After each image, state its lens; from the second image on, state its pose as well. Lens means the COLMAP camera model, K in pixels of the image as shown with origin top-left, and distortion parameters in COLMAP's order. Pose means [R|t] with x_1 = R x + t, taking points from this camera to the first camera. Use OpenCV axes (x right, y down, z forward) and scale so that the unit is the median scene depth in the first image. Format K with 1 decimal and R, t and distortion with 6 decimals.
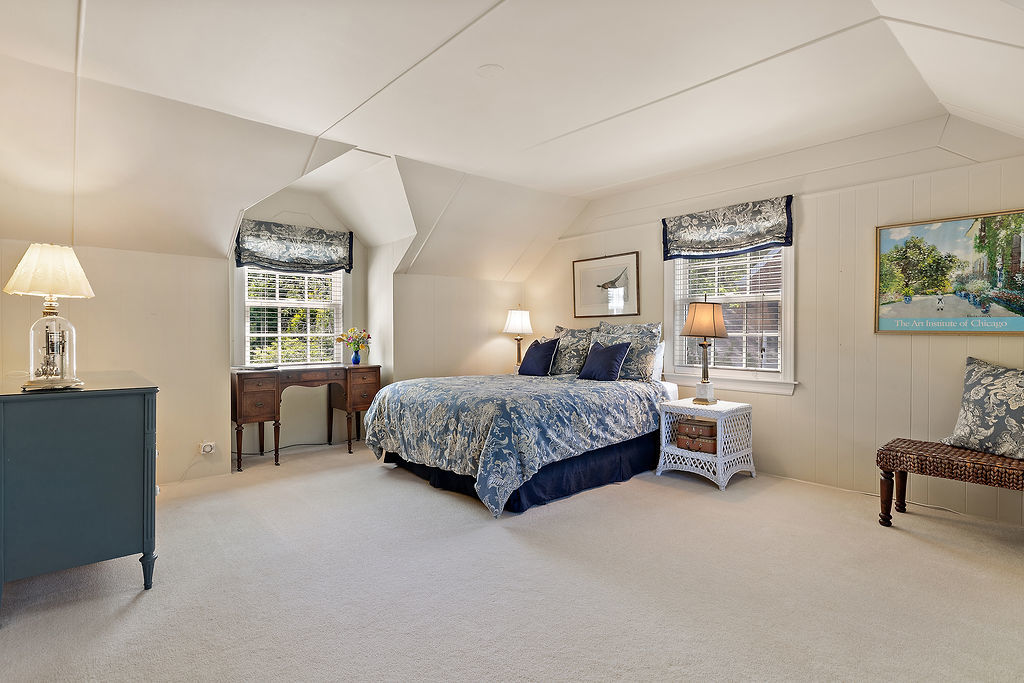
lens RADIAL K [[506.8, 0, 506.8], [0, 506.8, 334.9], [0, 0, 1]] dist [-0.001762, -0.000539]
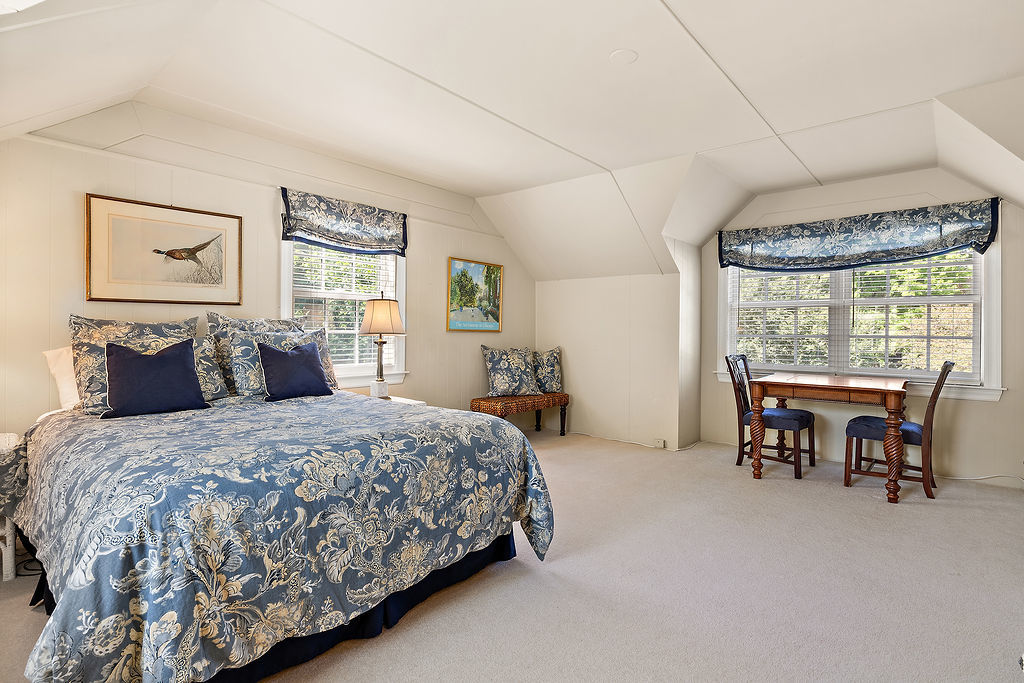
lens RADIAL K [[506.8, 0, 506.8], [0, 506.8, 334.9], [0, 0, 1]] dist [-0.001762, -0.000539]
pose [[-0.129105, -0.009019, 0.991590, -0.667097], [-0.001618, 0.999959, 0.008885, -0.004958], [-0.991630, -0.000457, -0.129114, 0.945982]]
